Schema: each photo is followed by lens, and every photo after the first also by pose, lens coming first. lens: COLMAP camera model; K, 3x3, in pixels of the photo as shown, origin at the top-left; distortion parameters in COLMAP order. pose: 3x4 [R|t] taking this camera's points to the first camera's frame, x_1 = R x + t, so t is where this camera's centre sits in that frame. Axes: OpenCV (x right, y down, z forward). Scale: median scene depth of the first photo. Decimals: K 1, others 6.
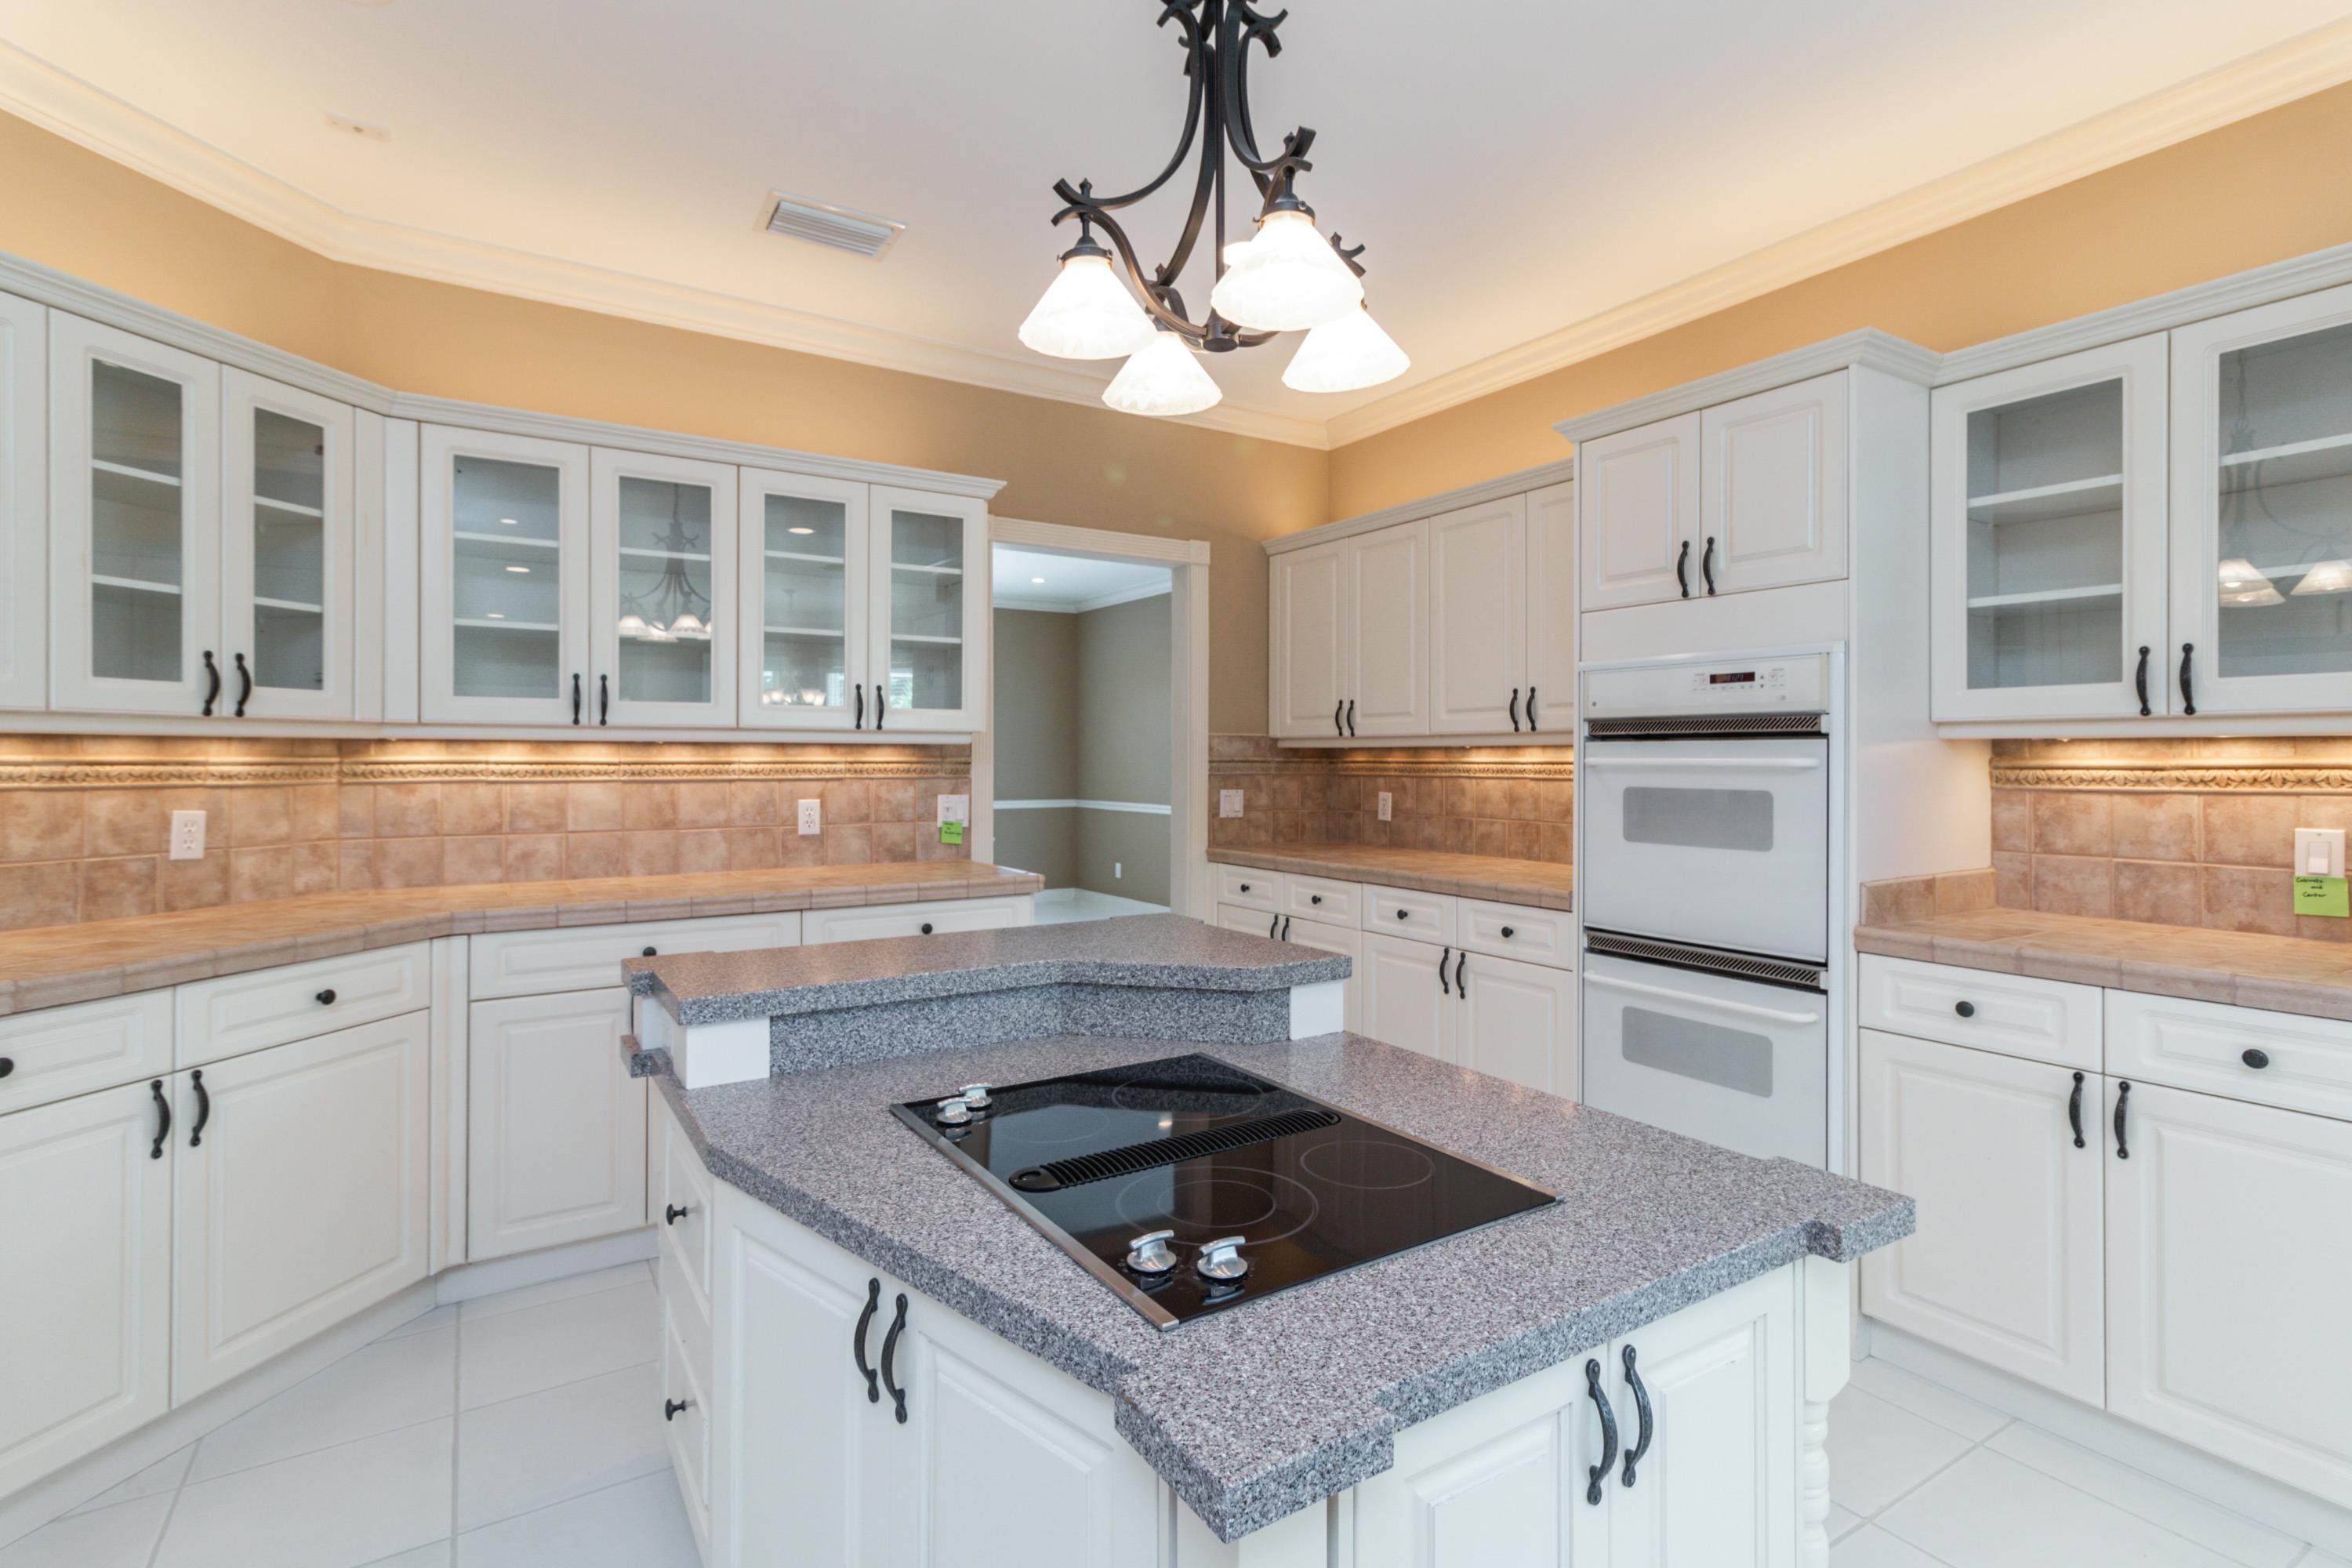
lens RADIAL K [[1109.4, 0, 1163.8], [0, 1109.4, 760.1], [0, 0, 1]] dist [0.009584, 0.000244]
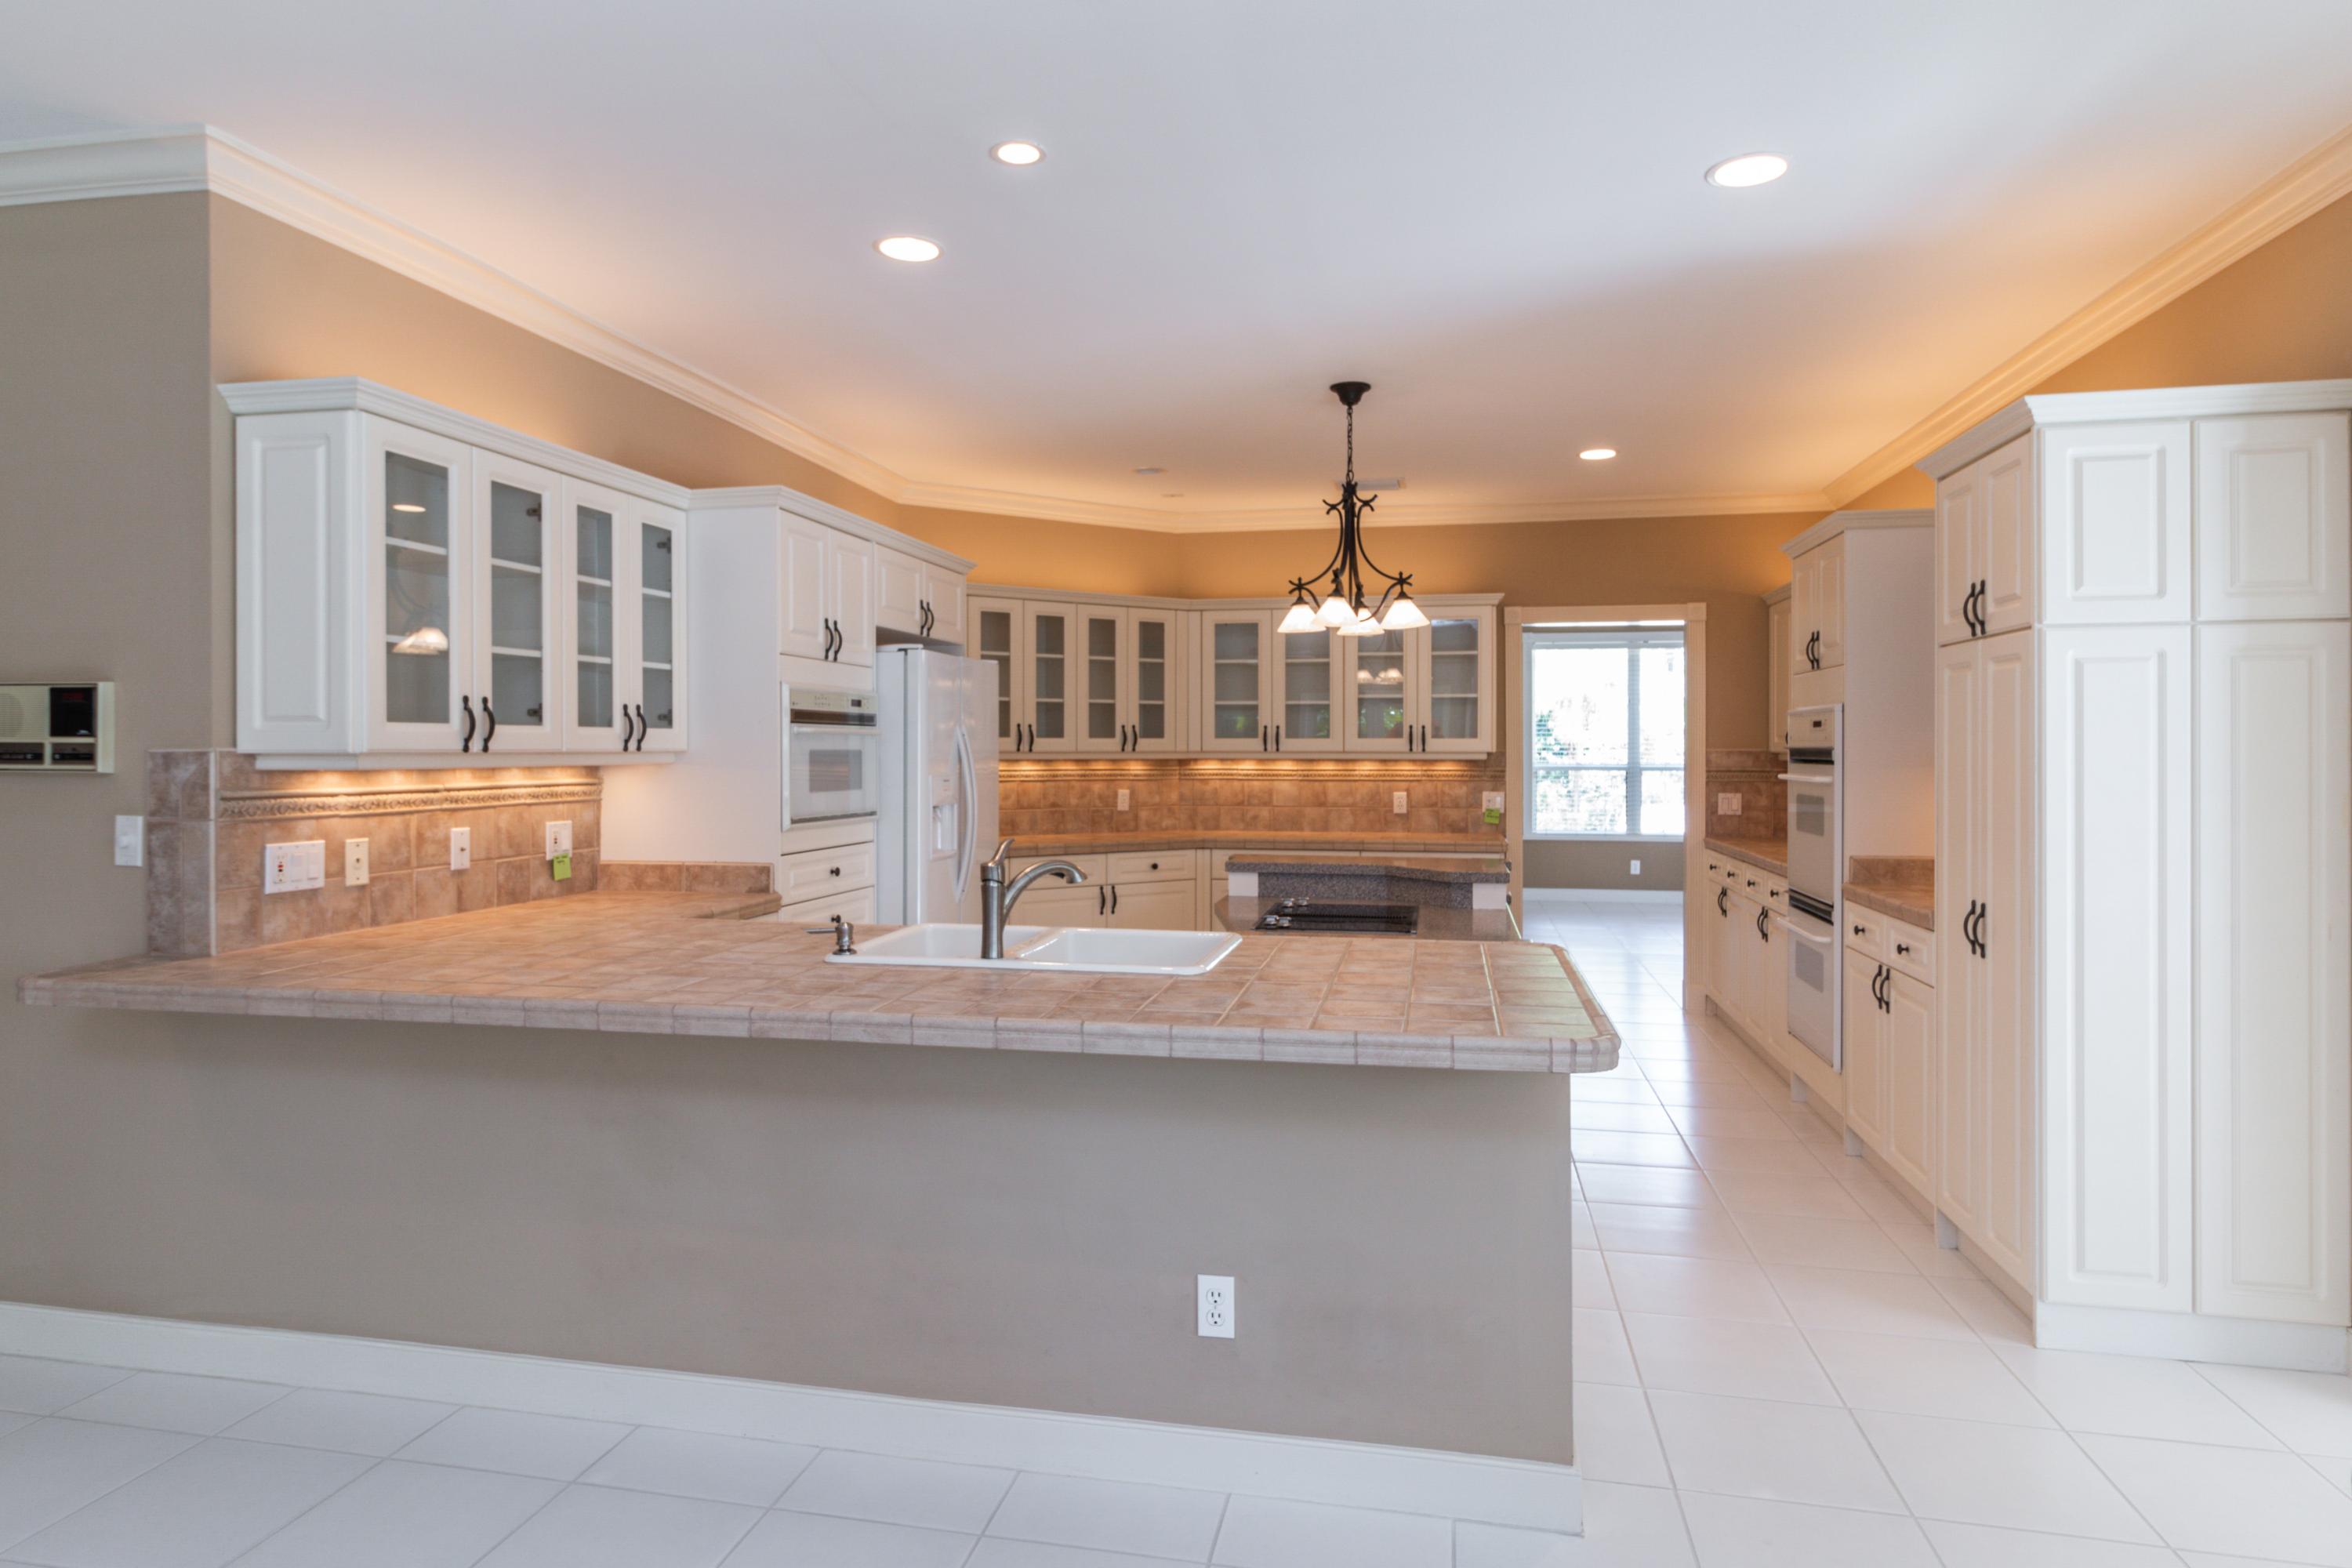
lens RADIAL K [[1345.7, 0, 1177.5], [0, 1345.7, 761.3], [0, 0, 1]] dist [0.005228, 0.000266]
pose [[0.722015, 0.005082, -0.691858, 1.014985], [-0.000630, 0.999977, 0.006688, -0.029610], [0.691877, -0.004393, 0.722002, -0.840010]]
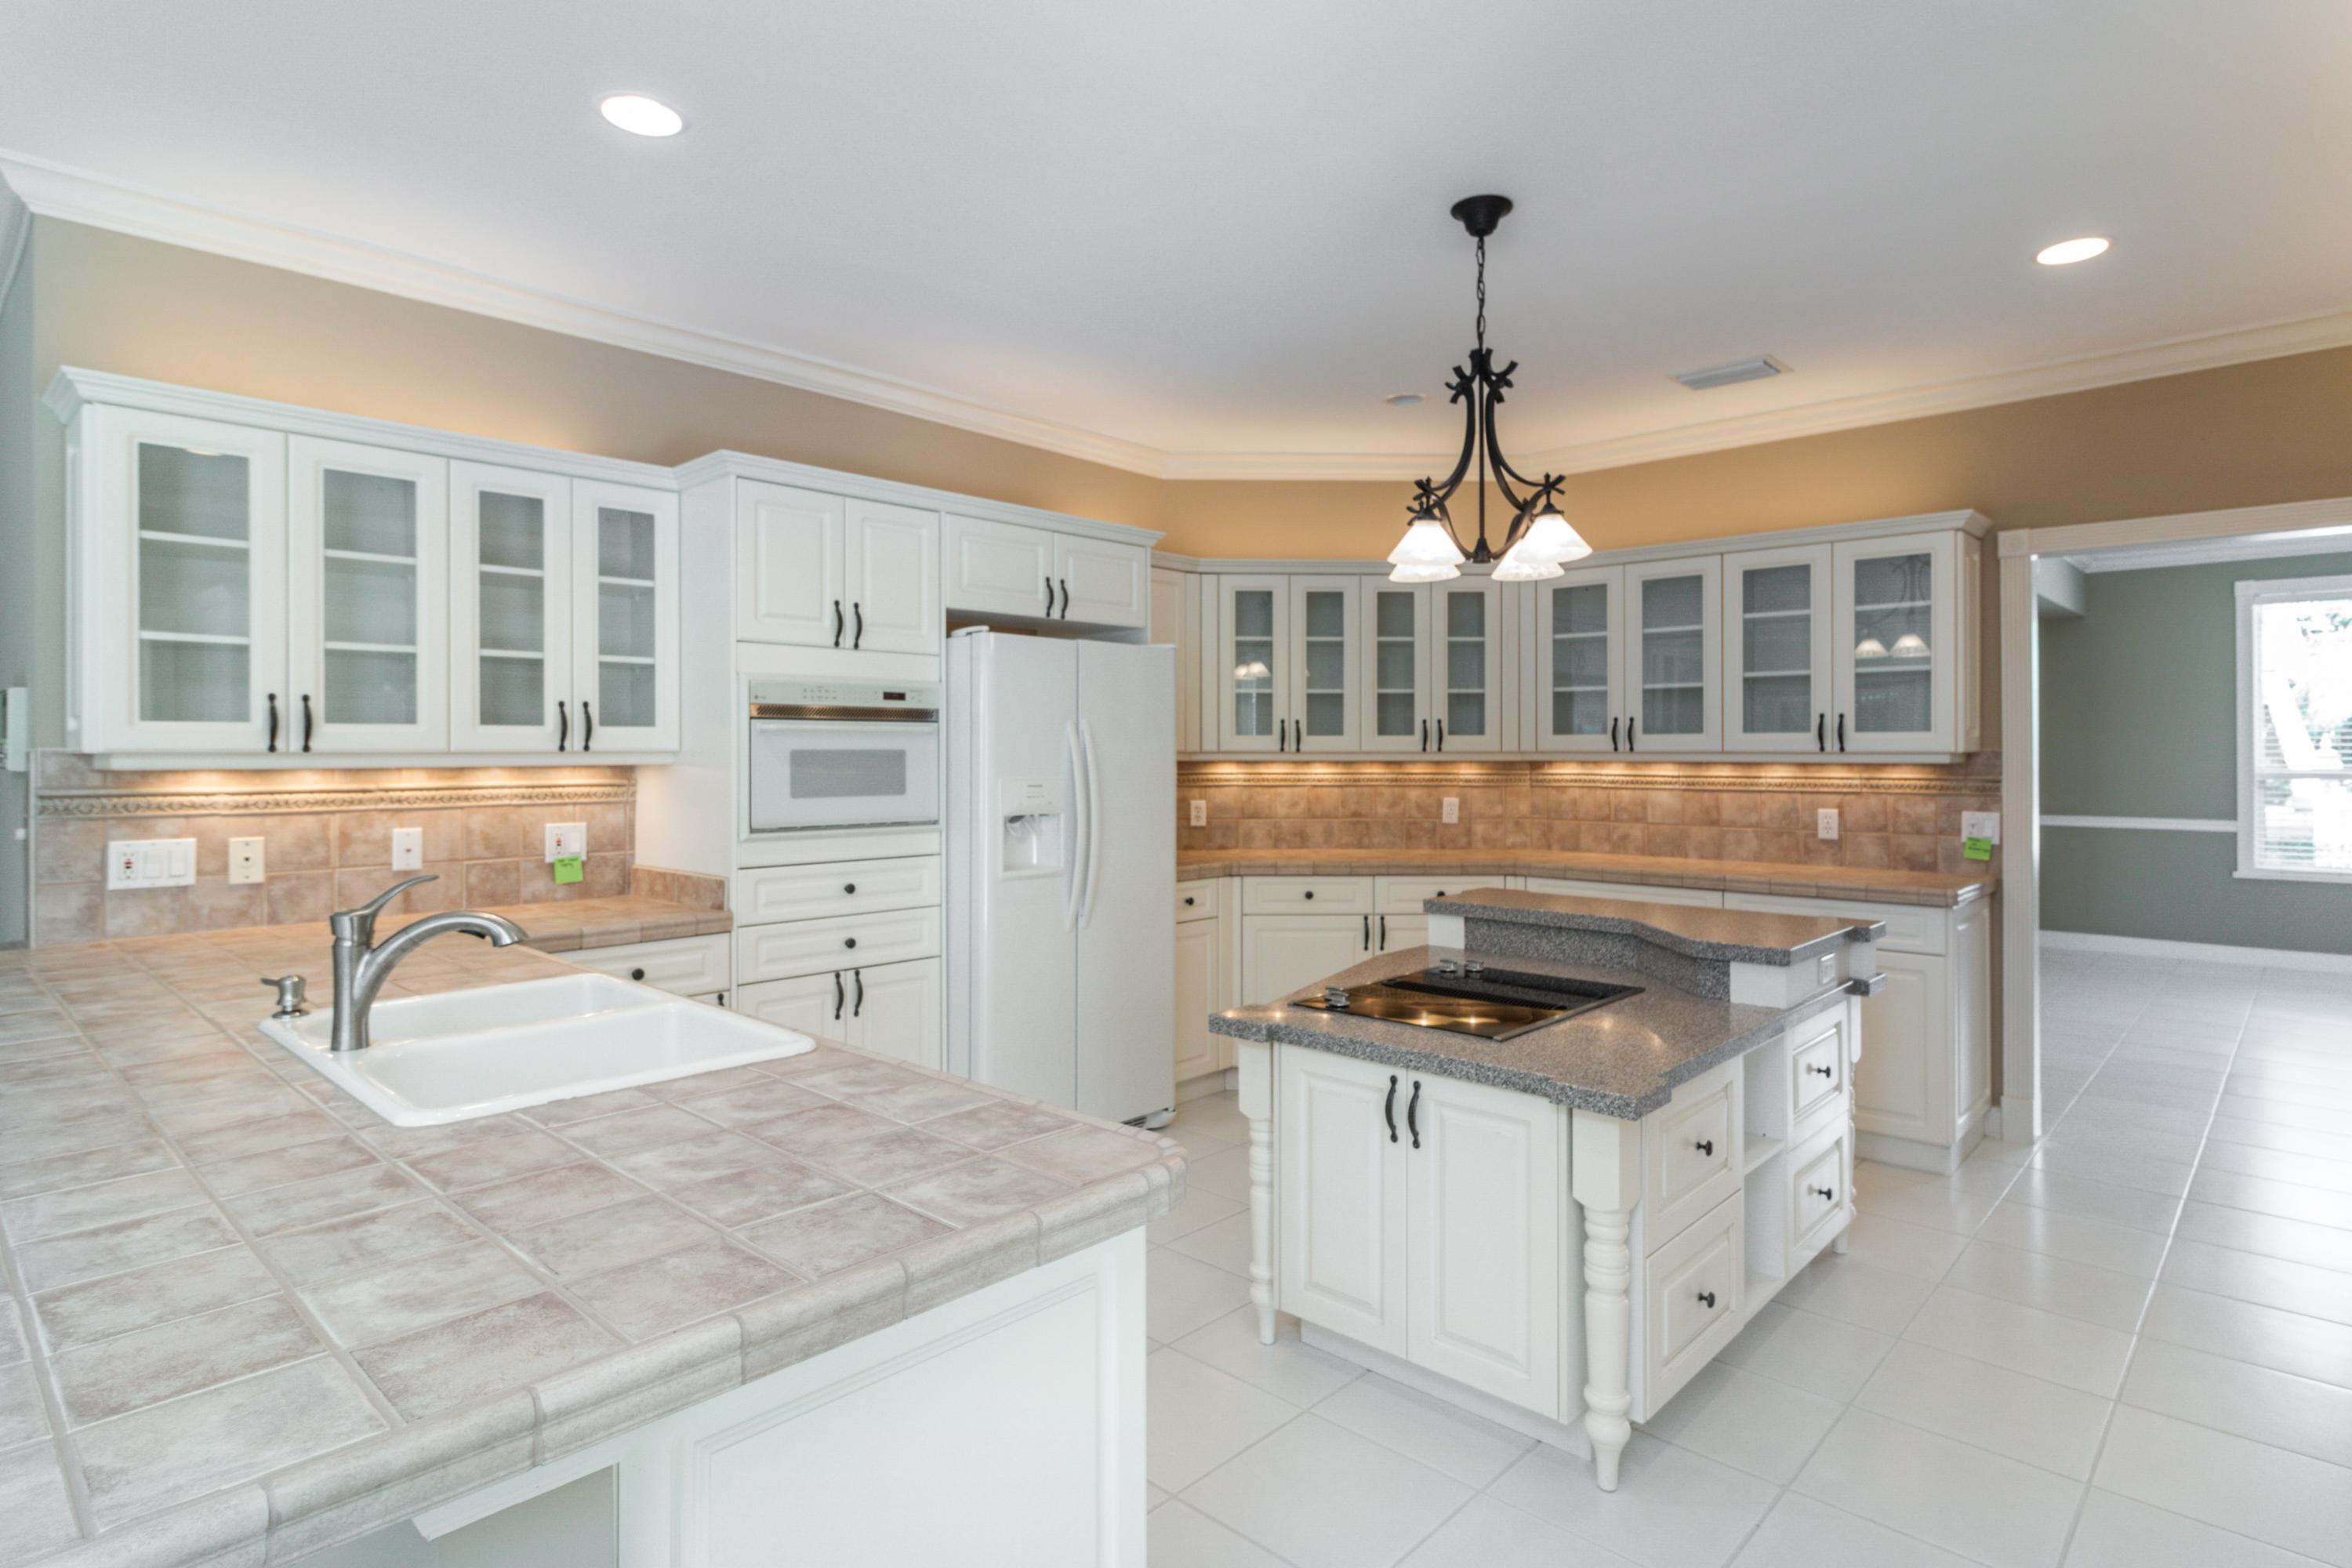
lens RADIAL K [[1244.7, 0, 1167.8], [0, 1244.7, 754.9], [0, 0, 1]] dist [0.004603, -0.000316]
pose [[0.243254, 0.002392, -0.969960, 0.956073], [-0.000570, 0.999997, 0.002323, -0.029927], [0.969962, -0.000012, 0.243255, -0.001768]]
